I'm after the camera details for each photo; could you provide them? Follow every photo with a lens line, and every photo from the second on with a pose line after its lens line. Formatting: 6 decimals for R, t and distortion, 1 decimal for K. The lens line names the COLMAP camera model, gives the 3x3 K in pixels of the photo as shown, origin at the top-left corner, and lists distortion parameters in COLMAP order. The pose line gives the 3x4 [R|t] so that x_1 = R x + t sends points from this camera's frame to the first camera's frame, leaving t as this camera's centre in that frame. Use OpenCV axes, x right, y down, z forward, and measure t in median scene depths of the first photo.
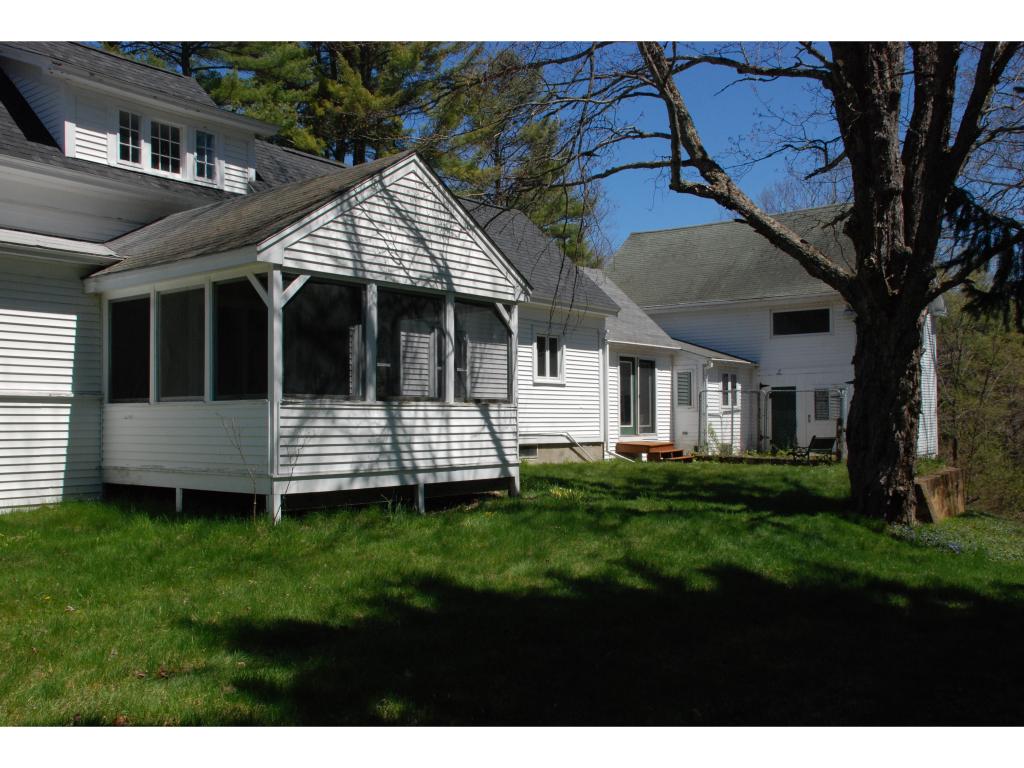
lens RADIAL K [[931.9, 0, 515.1], [0, 931.9, 415.0], [0, 0, 1]] dist [-0.040726, -0.003574]
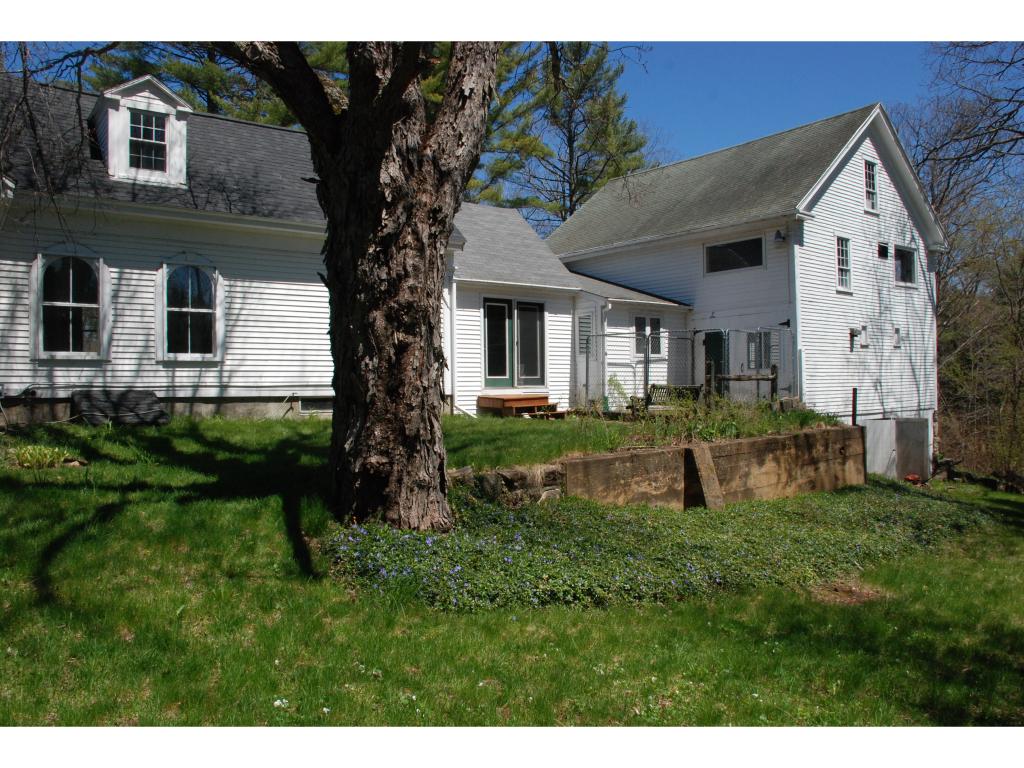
lens RADIAL K [[780.7, 0, 512.3], [0, 780.7, 401.1], [0, 0, 1]] dist [-0.116513, 0.004920]
pose [[0.970063, -0.001398, -0.242850, 0.309416], [0.007459, 0.999683, 0.024037, 0.016840], [0.242740, -0.025129, 0.969766, 0.284813]]
